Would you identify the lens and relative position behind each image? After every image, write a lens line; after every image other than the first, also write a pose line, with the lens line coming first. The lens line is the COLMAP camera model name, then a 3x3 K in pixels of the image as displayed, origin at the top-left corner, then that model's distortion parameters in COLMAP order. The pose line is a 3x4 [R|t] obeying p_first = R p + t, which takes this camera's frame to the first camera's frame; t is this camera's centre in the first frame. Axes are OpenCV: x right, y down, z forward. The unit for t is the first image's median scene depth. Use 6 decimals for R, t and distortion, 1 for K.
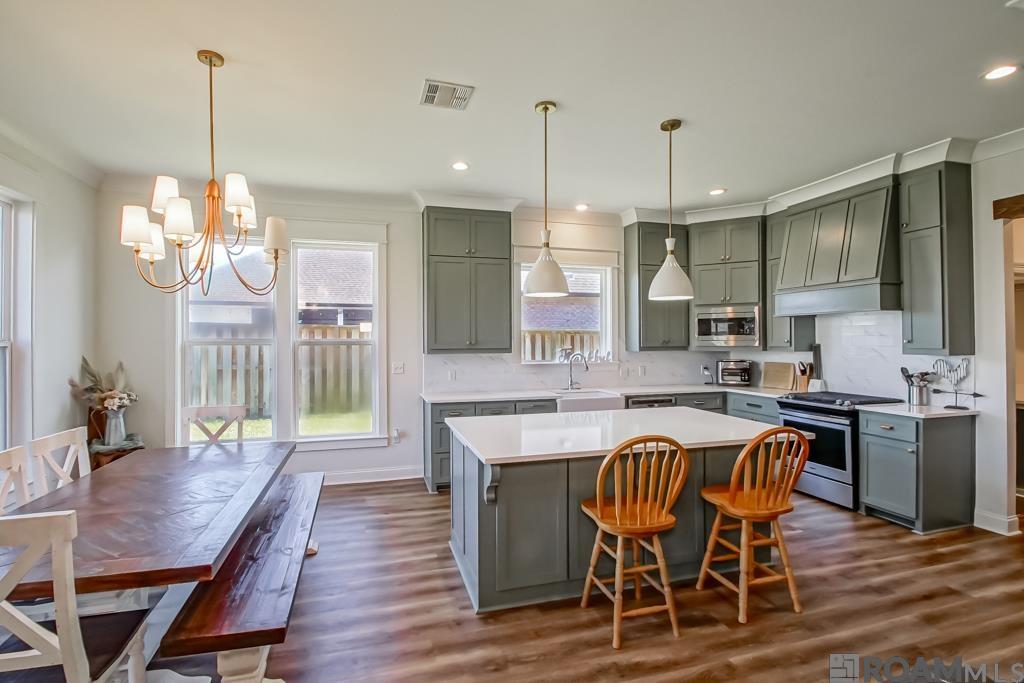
lens RADIAL K [[468.0, 0, 501.4], [0, 468.0, 340.4], [0, 0, 1]] dist [-0.012804, -0.003758]
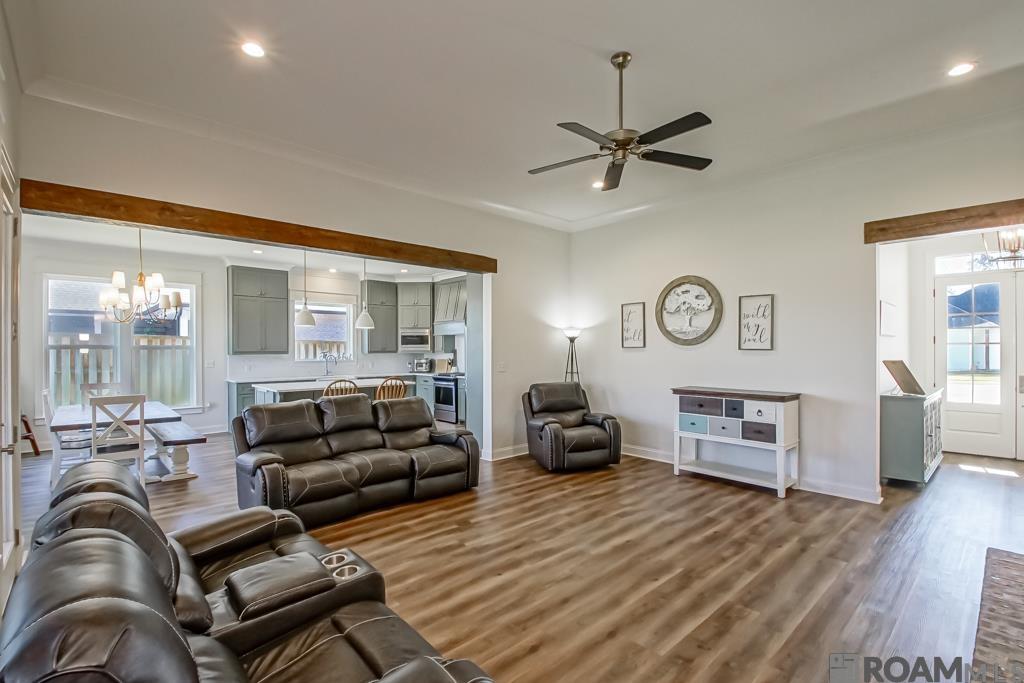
lens RADIAL K [[468.0, 0, 505.5], [0, 468.0, 349.8], [0, 0, 1]] dist [-0.012804, -0.003758]
pose [[0.897608, 0.002014, 0.440790, -0.017481], [-0.002137, 0.999998, -0.000218, 0.009873], [-0.440790, -0.000746, 0.897610, -0.908841]]
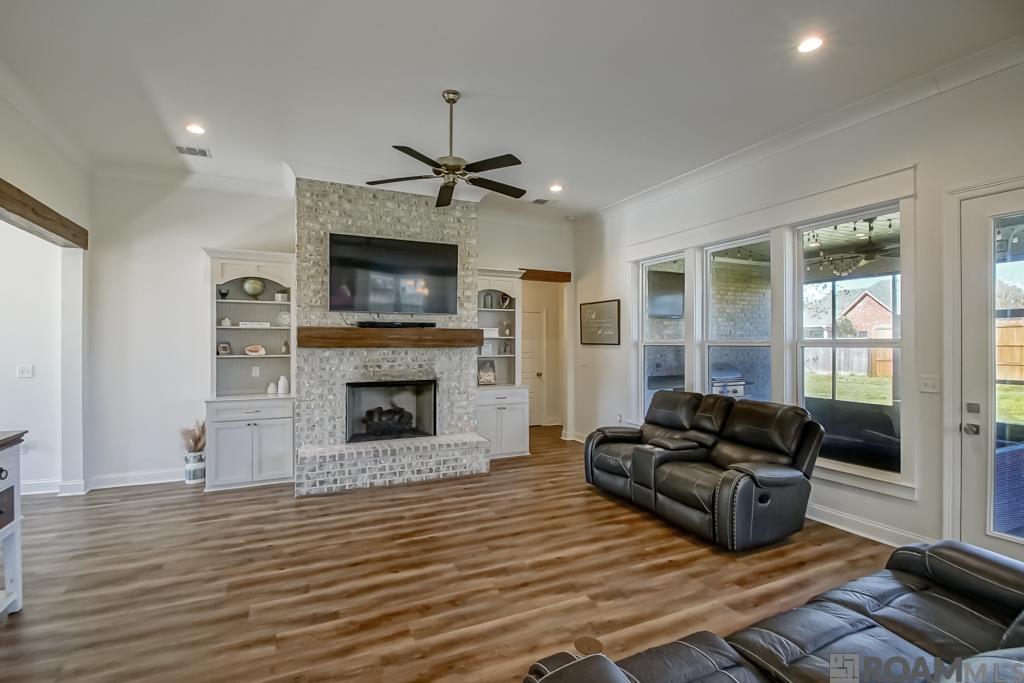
lens RADIAL K [[468.0, 0, 511.2], [0, 468.0, 343.2], [0, 0, 1]] dist [-0.012804, -0.003758]
pose [[-0.985312, 0.008623, -0.170546, 0.412133], [0.008903, 0.999960, -0.000881, 0.006177], [0.170532, -0.002387, -0.985349, 0.256369]]
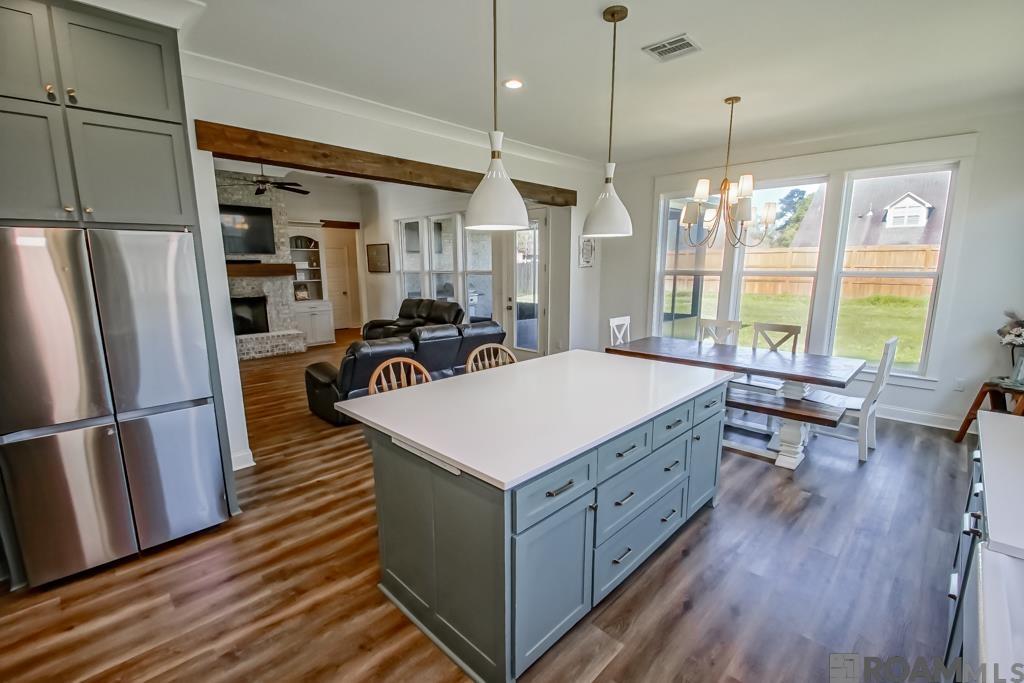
lens RADIAL K [[434.5, 0, 508.5], [0, 434.5, 348.2], [0, 0, 1]] dist [0.000336, -0.000224]
pose [[-0.862570, 0.108643, -0.494135, 0.438480], [0.014010, 0.981426, 0.191327, -0.019918], [0.505744, 0.158110, -0.848071, 1.014261]]
